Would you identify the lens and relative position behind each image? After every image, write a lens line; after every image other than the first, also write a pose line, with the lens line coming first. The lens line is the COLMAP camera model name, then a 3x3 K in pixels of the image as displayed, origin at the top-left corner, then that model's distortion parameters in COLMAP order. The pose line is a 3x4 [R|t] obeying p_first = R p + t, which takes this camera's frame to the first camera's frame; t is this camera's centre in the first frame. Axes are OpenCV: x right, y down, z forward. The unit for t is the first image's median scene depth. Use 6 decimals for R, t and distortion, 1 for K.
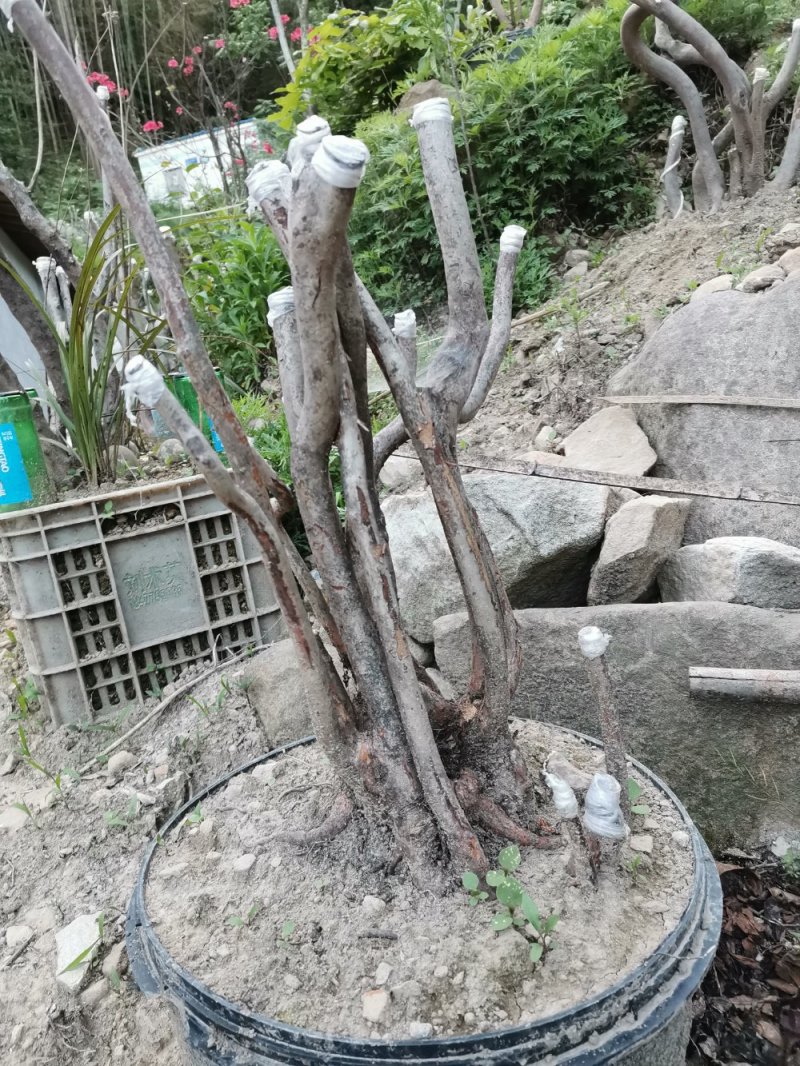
lens RADIAL K [[807.7, 0, 400.0], [0, 807.7, 533.0], [0, 0, 1]] dist [0.117532, -0.169698]
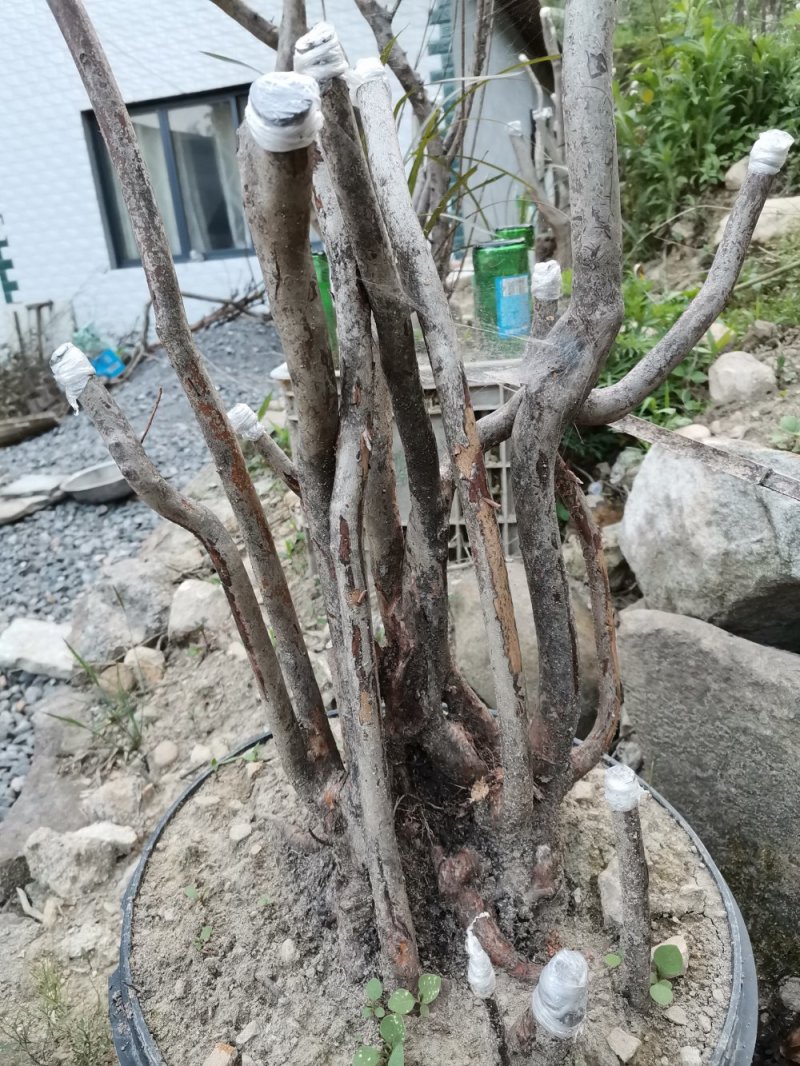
lens RADIAL K [[807.7, 0, 400.0], [0, 807.7, 533.0], [0, 0, 1]] dist [0.117532, -0.169698]
pose [[0.844766, 0.270572, -0.461693, 0.212479], [-0.163814, 0.952092, 0.258234, -0.147490], [0.509446, -0.142516, 0.848619, 0.192475]]
